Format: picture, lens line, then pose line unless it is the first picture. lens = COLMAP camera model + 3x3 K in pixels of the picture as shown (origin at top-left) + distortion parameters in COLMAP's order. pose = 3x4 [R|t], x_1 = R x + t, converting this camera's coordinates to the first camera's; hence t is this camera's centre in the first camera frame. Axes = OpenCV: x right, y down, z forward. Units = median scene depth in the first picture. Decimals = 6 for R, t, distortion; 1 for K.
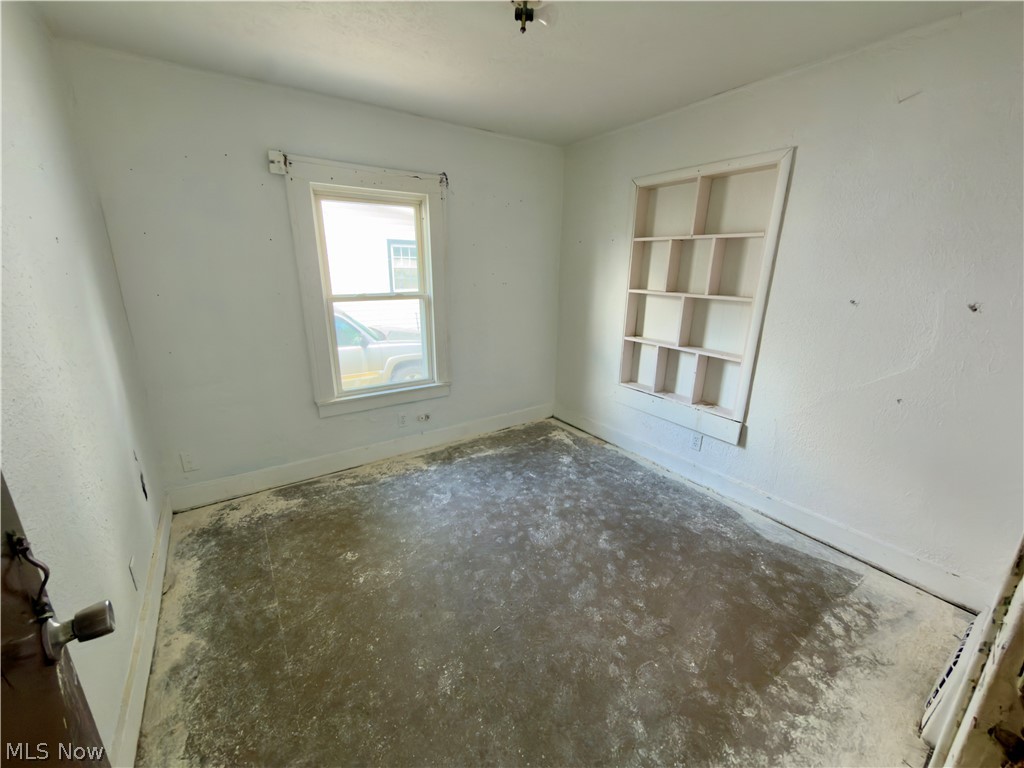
lens RADIAL K [[408.3, 0, 512.5], [0, 408.3, 383.8], [0, 0, 1]] dist [-0.001259, 0.000117]
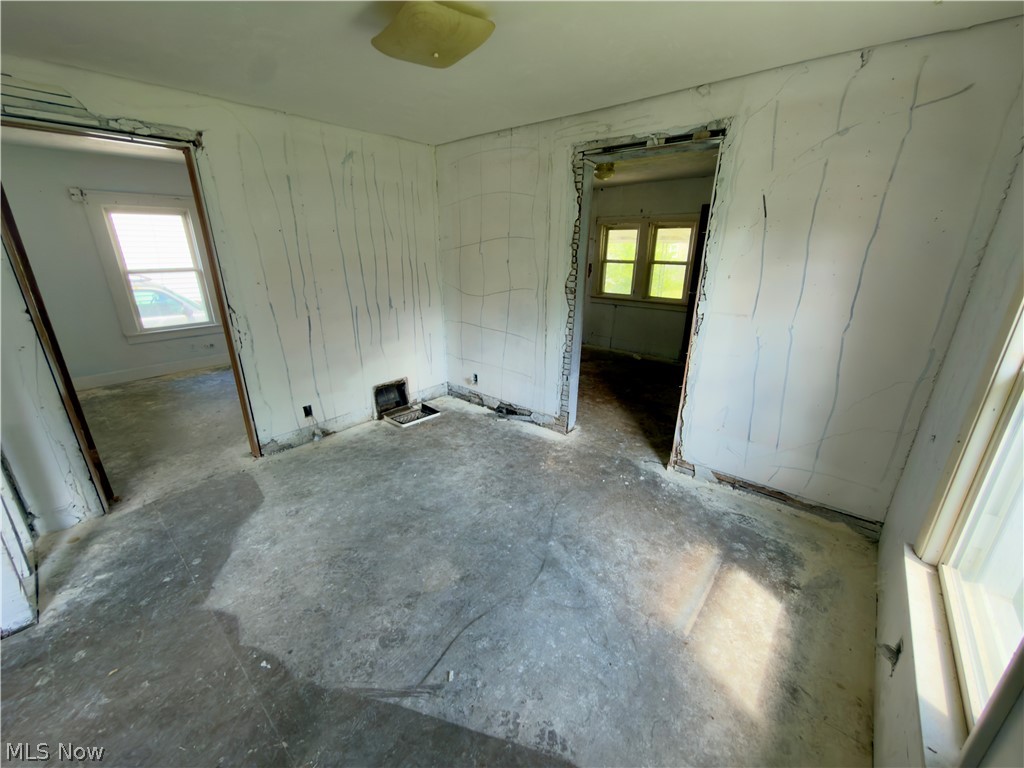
lens RADIAL K [[408.3, 0, 512.5], [0, 408.3, 383.8], [0, 0, 1]] dist [-0.001259, 0.000117]
pose [[0.967085, -0.086128, 0.239434, 0.699923], [0.072720, 0.995278, 0.064298, 0.276991], [-0.243841, -0.044770, 0.968781, -1.116842]]
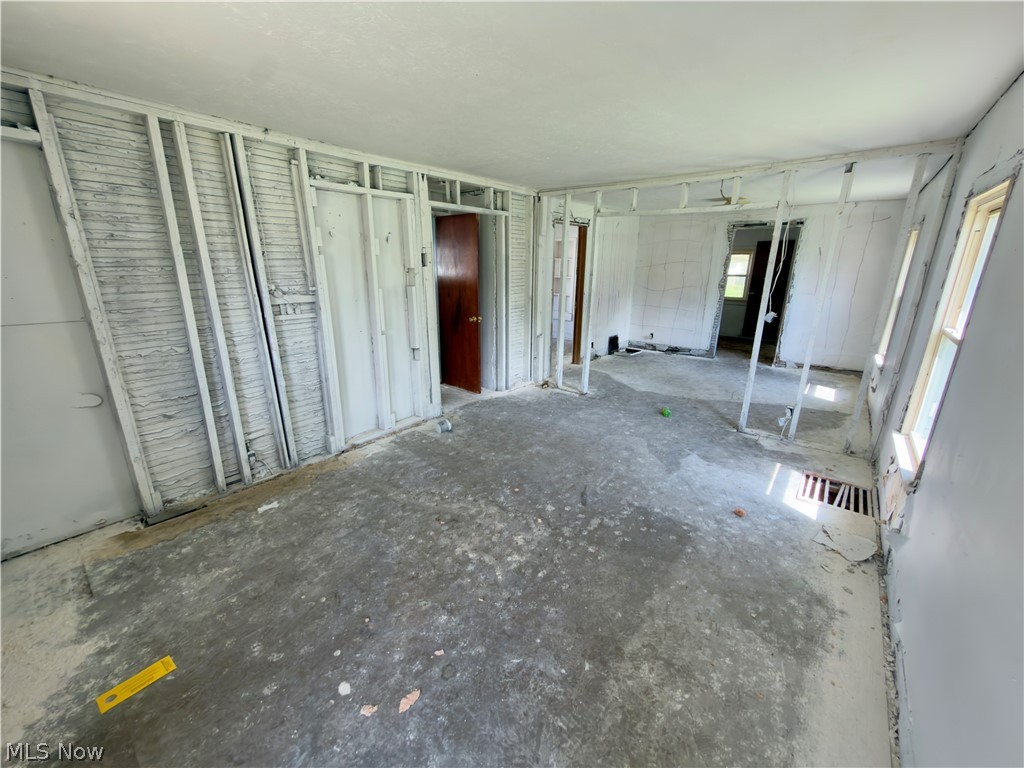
lens RADIAL K [[408.3, 0, 512.5], [0, 408.3, 383.8], [0, 0, 1]] dist [-0.001259, 0.000117]
pose [[0.959741, -0.082144, 0.268608, -0.866961], [0.077150, 0.996594, 0.029115, 0.534751], [-0.270085, -0.007219, 0.962809, -2.129673]]
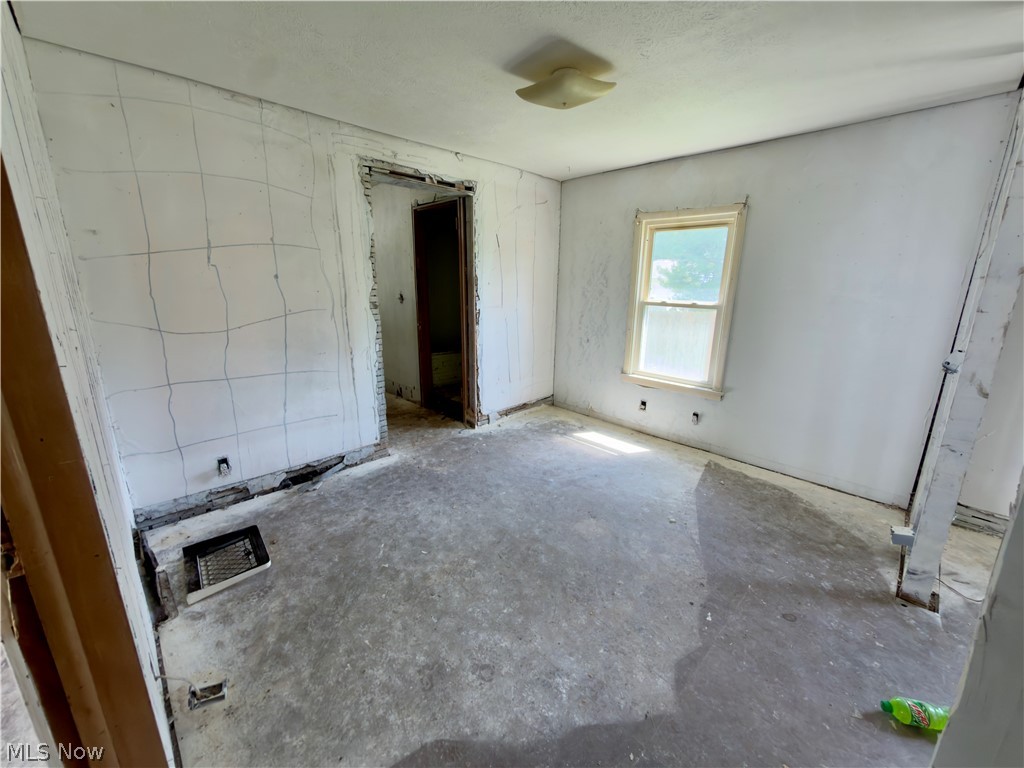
lens RADIAL K [[408.3, 0, 512.5], [0, 408.3, 383.8], [0, 0, 1]] dist [-0.001259, 0.000117]
pose [[-0.166078, -0.255908, 0.952328, -0.070193], [0.254574, 0.921877, 0.292121, 0.054429], [-0.952686, 0.290953, -0.087956, -0.162586]]
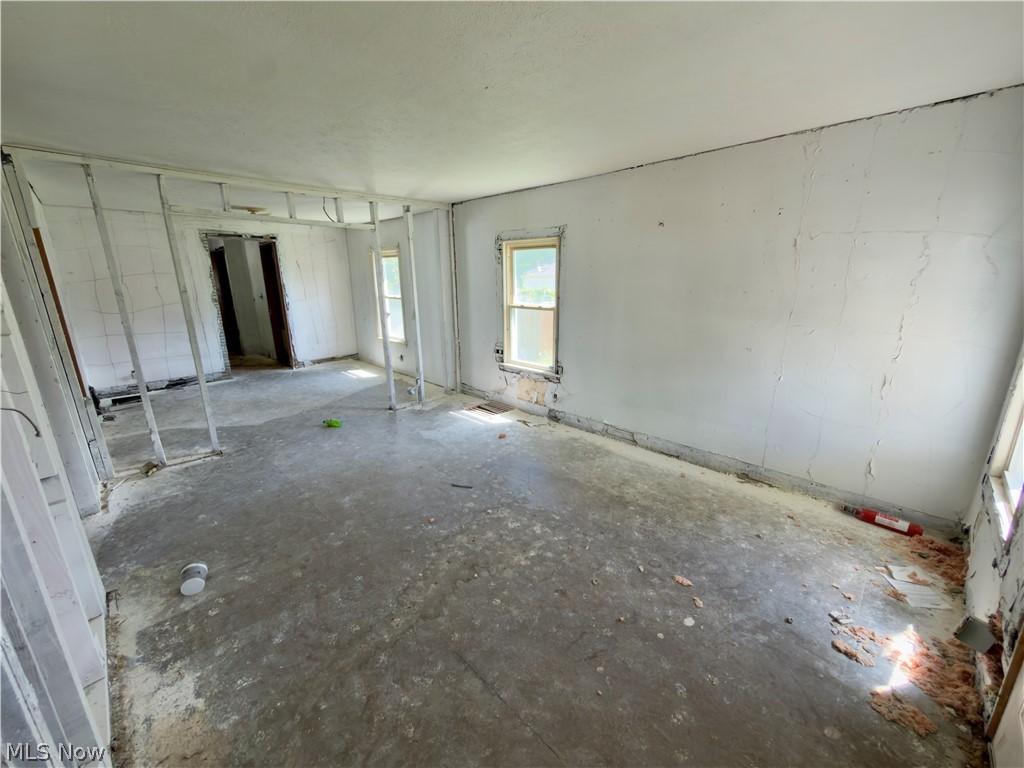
lens RADIAL K [[408.3, 0, 512.5], [0, 408.3, 383.8], [0, 0, 1]] dist [-0.001259, 0.000117]
pose [[-0.181611, -0.261954, 0.947838, -1.523579], [0.269532, 0.913695, 0.304162, 0.277856], [-0.945711, 0.310712, -0.095332, -1.220735]]
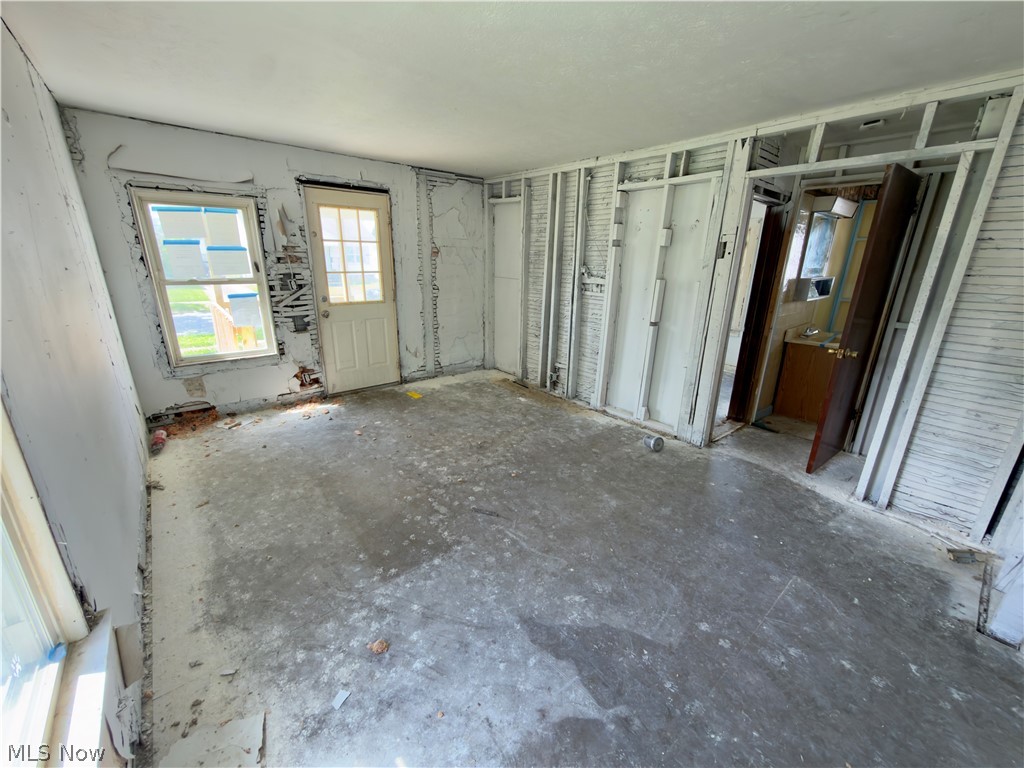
lens RADIAL K [[406.5, 0, 513.2], [0, 406.5, 384.6], [0, 0, 1]] dist [-0.001191, -0.000255]
pose [[0.099446, 0.293092, -0.950898, 0.468324], [-0.286591, 0.923577, 0.254699, 0.334004], [0.952878, 0.247190, 0.175843, -1.283884]]
